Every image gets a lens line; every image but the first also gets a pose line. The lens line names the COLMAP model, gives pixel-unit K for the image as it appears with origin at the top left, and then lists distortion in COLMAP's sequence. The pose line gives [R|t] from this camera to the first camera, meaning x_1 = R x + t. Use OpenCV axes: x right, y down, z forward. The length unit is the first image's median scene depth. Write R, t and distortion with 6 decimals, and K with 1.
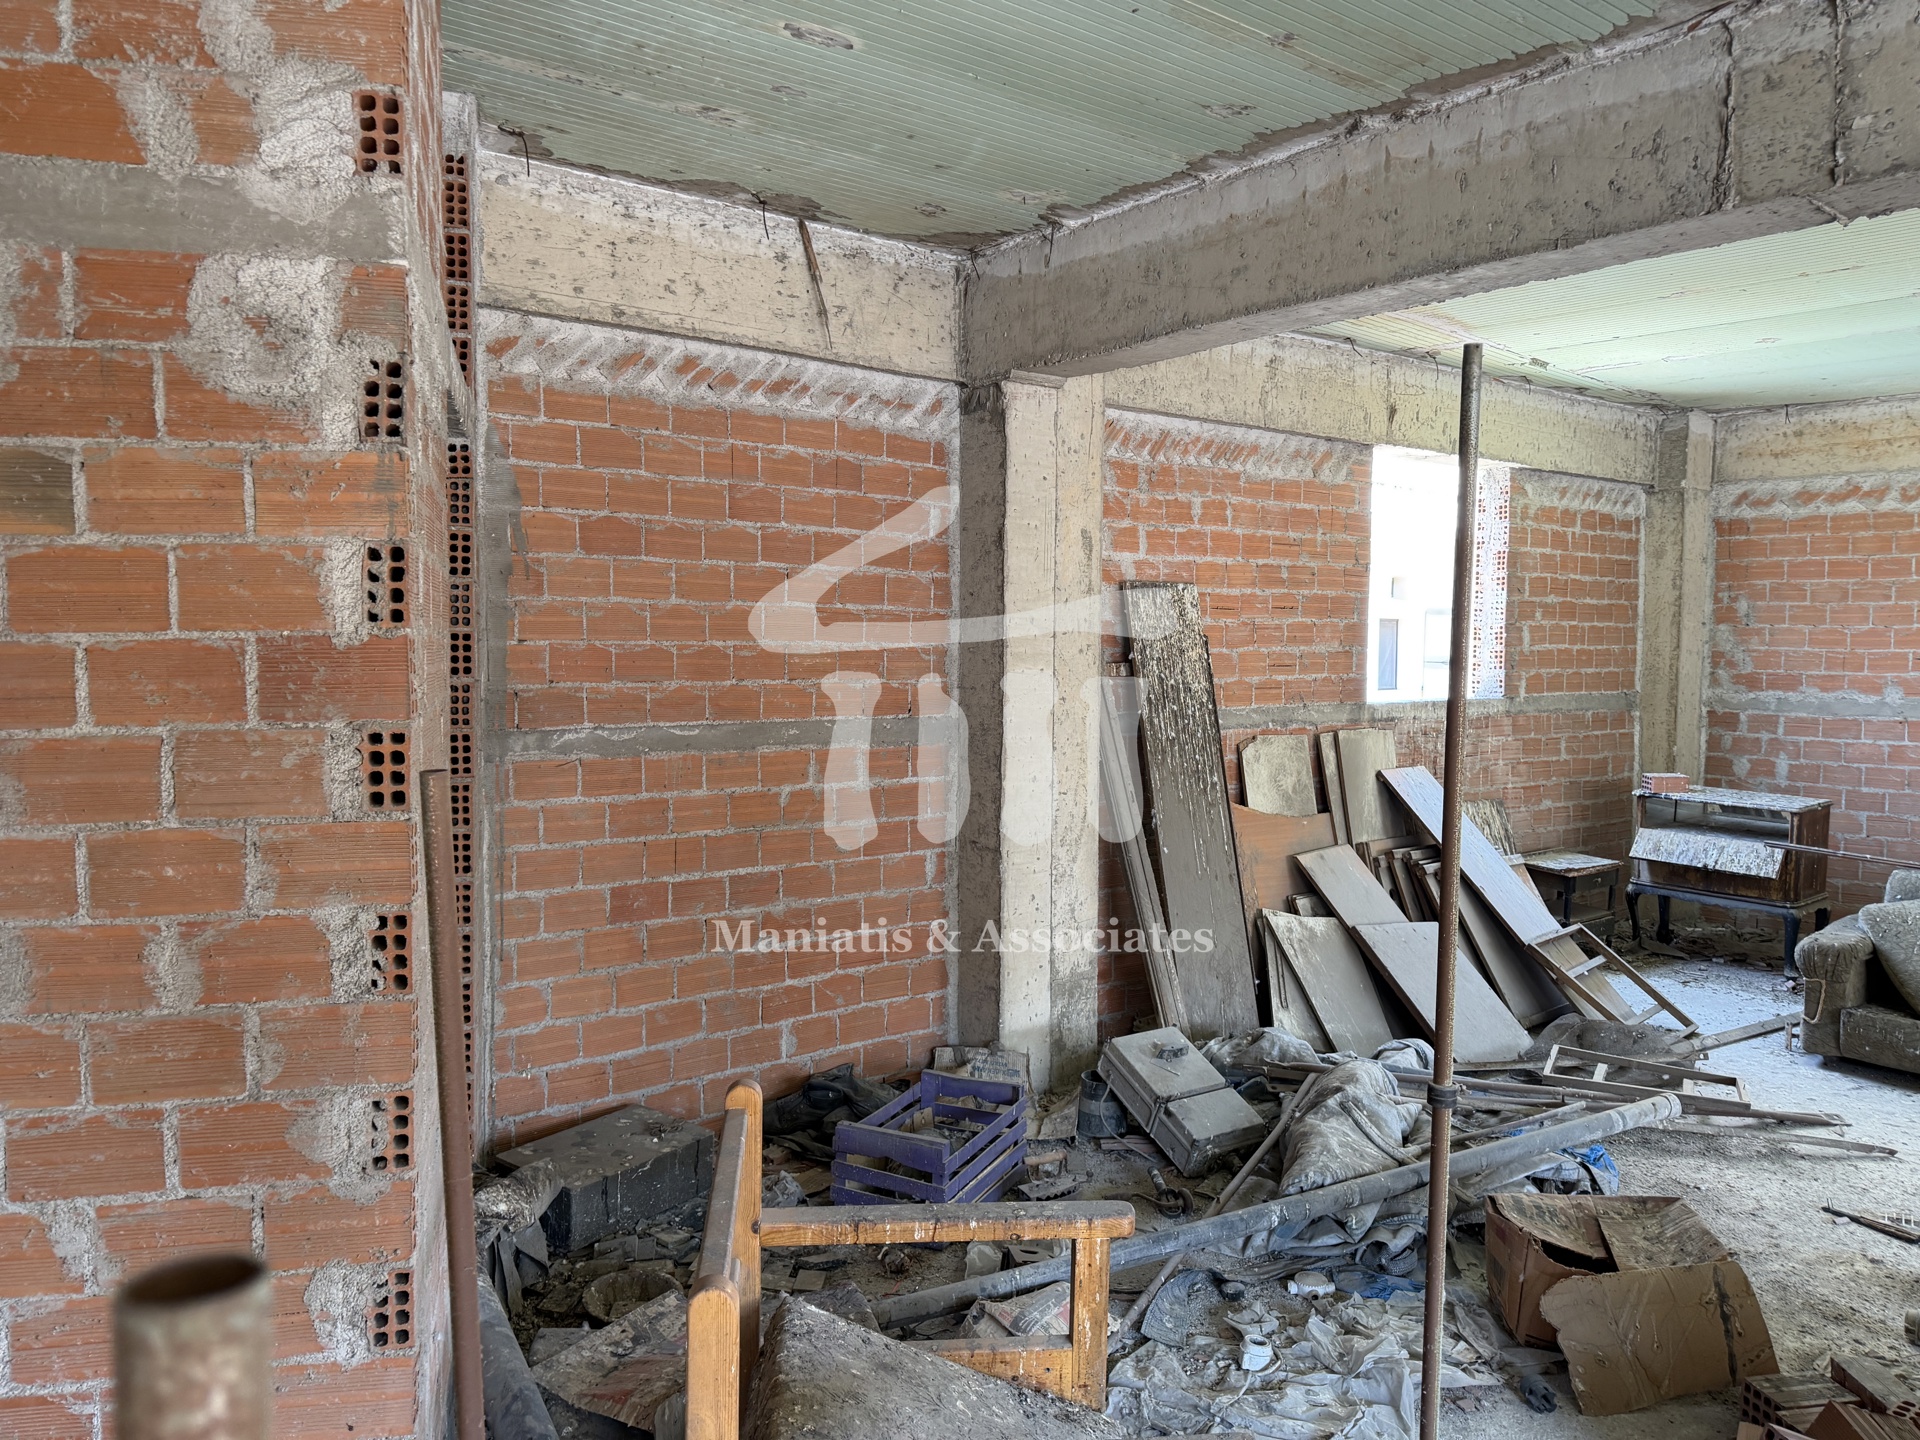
lens RADIAL K [[1351.8, 0, 966.7], [0, 1351.8, 711.5], [0, 0, 1]] dist [0.073590, -0.097785]
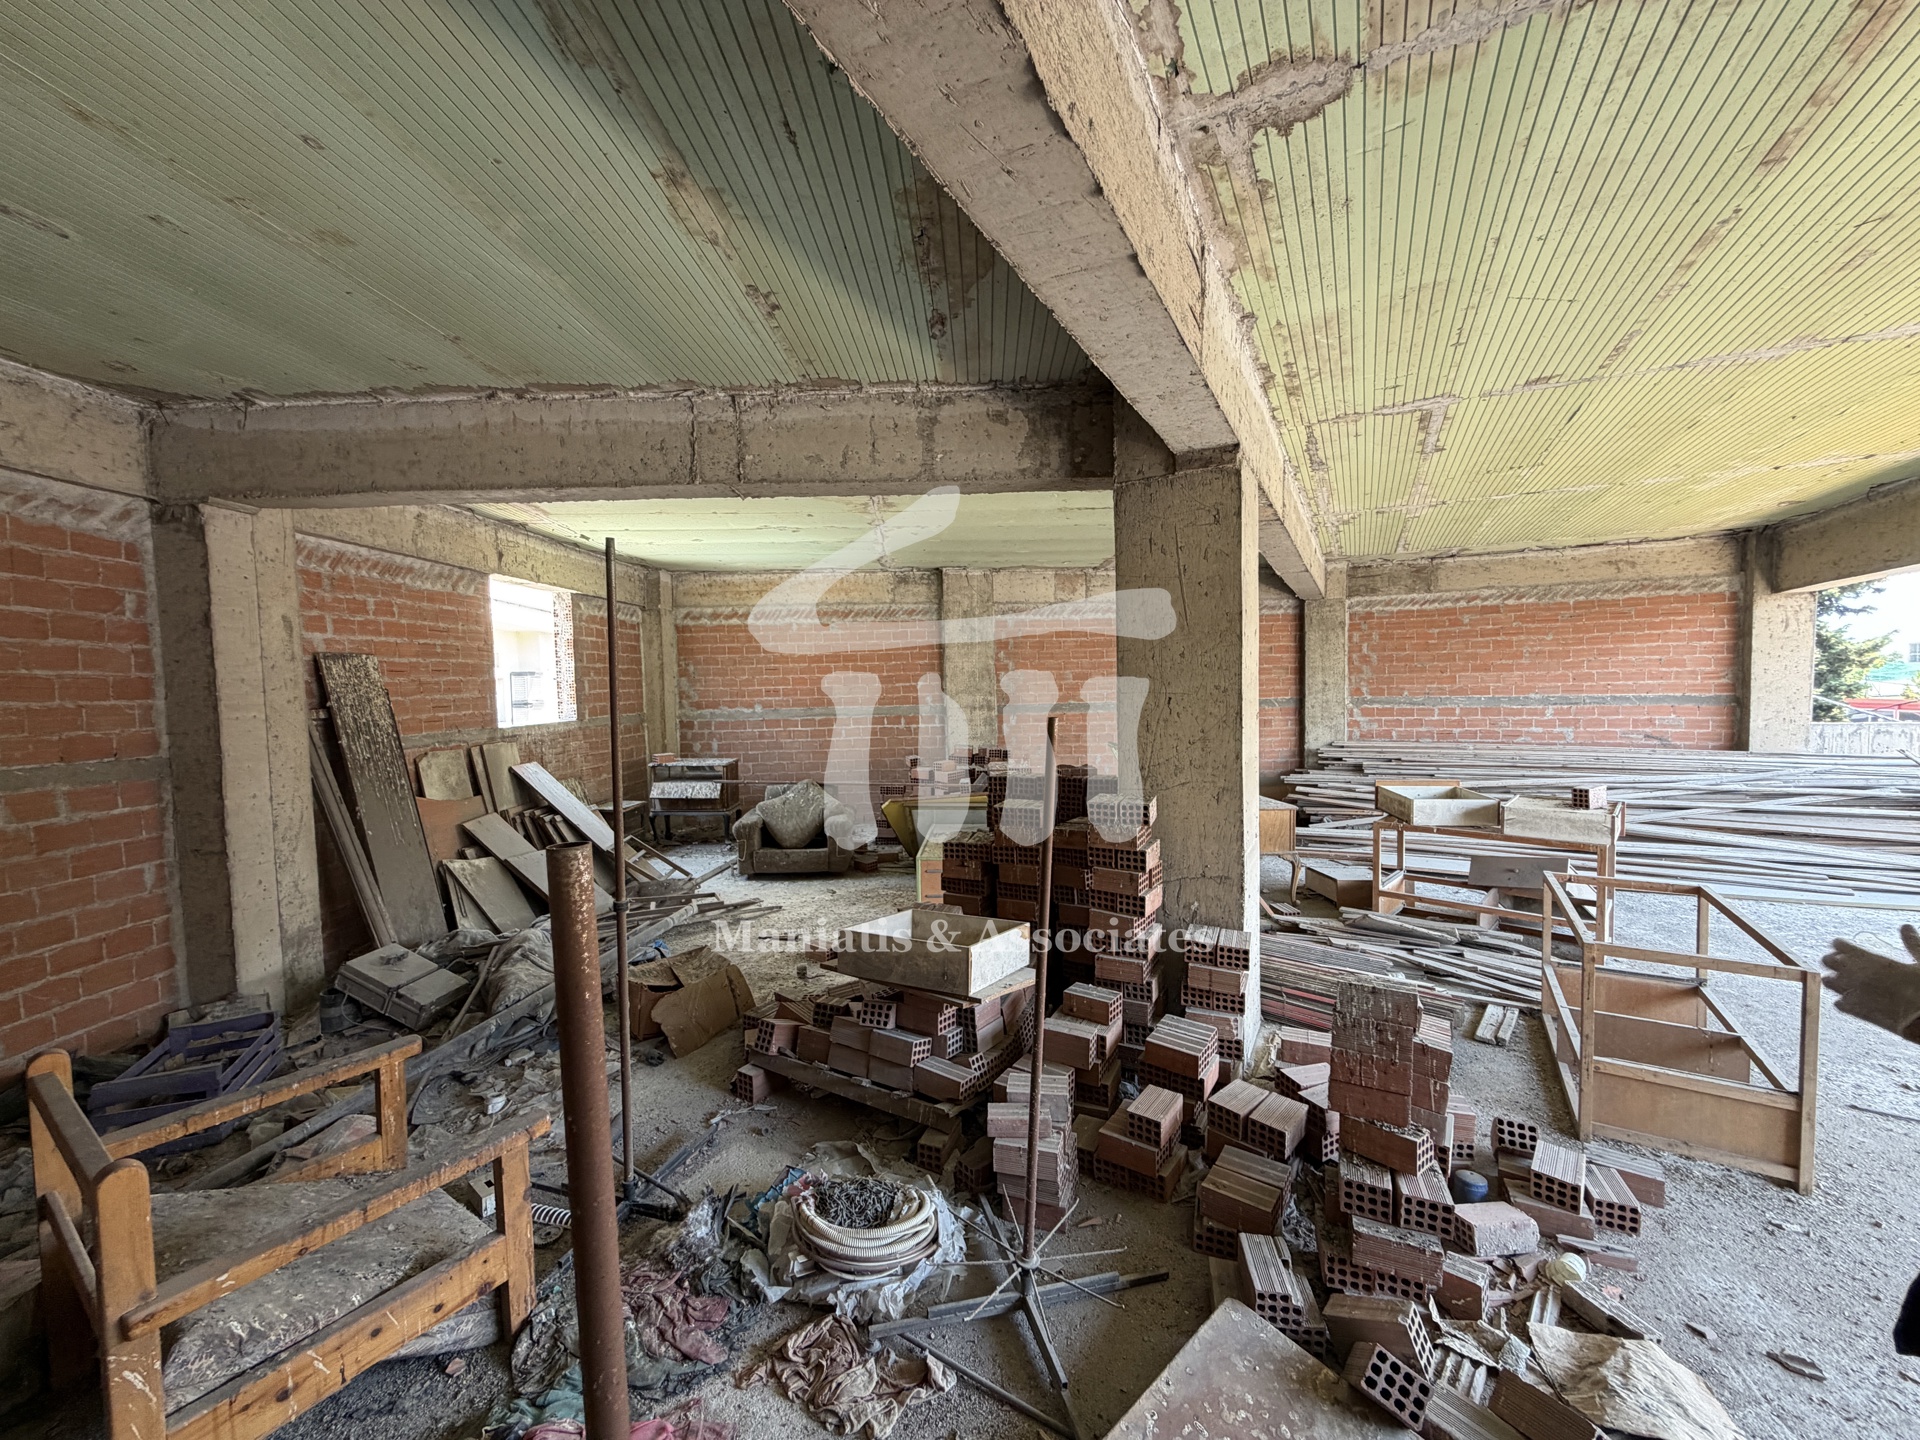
lens RADIAL K [[765.7, 0, 954.1], [0, 765.7, 722.1], [0, 0, 1]] dist [0.000698, -0.000276]
pose [[0.649814, -0.062114, 0.757551, -0.071681], [0.069356, 0.997343, 0.022283, 0.006844], [-0.756922, 0.038061, 0.652396, -0.051839]]
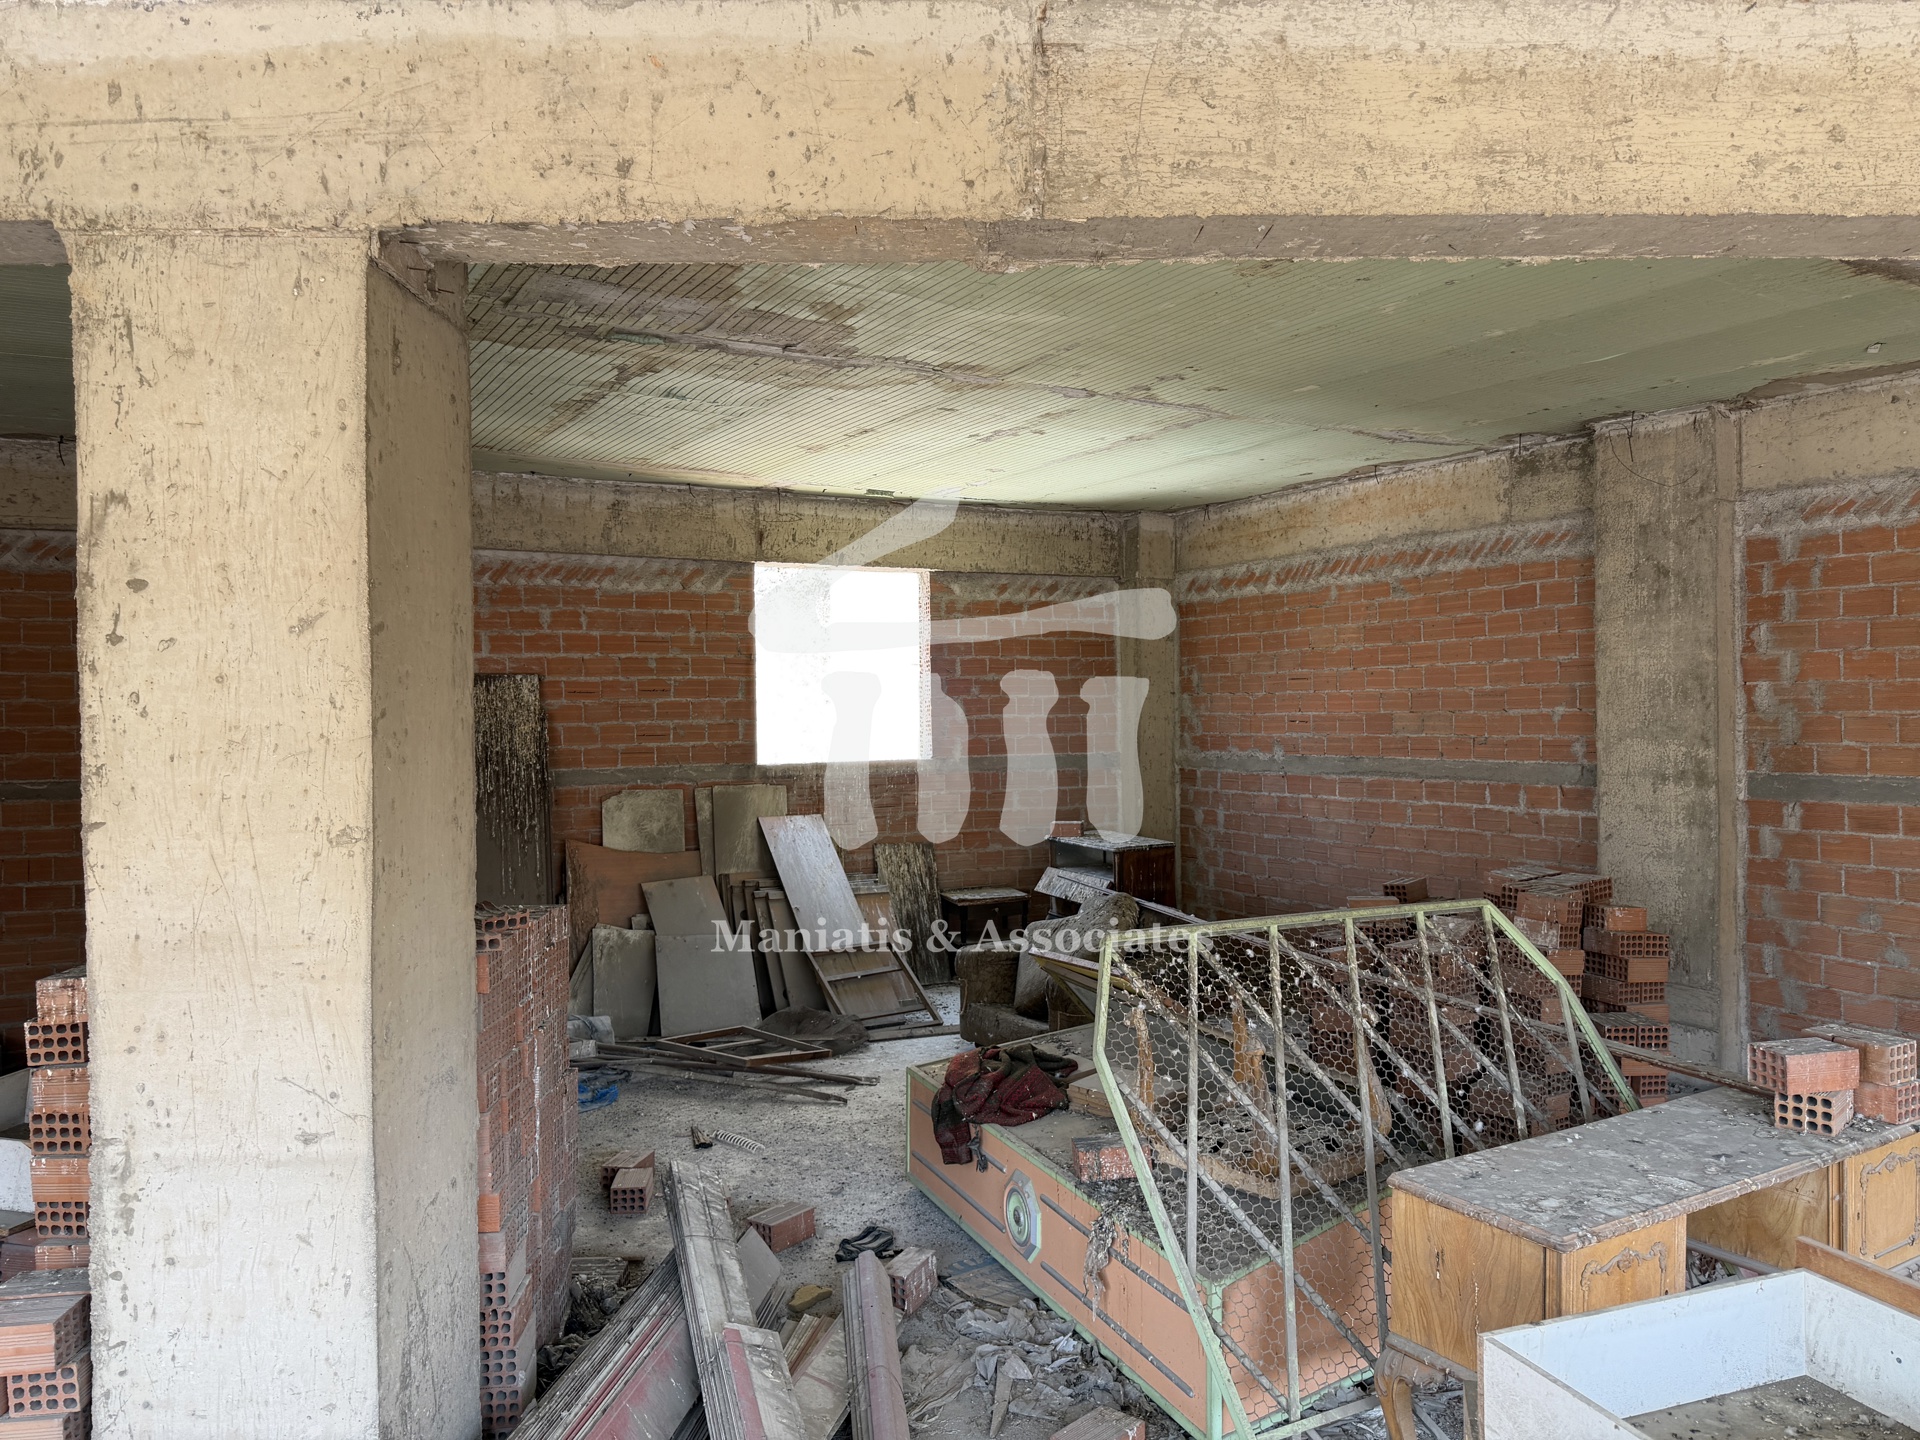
lens RADIAL K [[1351.8, 0, 970.6], [0, 1351.8, 721.3], [0, 0, 1]] dist [0.073590, -0.097785]
pose [[0.978892, -0.017878, -0.203593, 0.963113], [0.008141, 0.998787, -0.048563, 0.021333], [0.204214, 0.045880, 0.977850, -0.237035]]
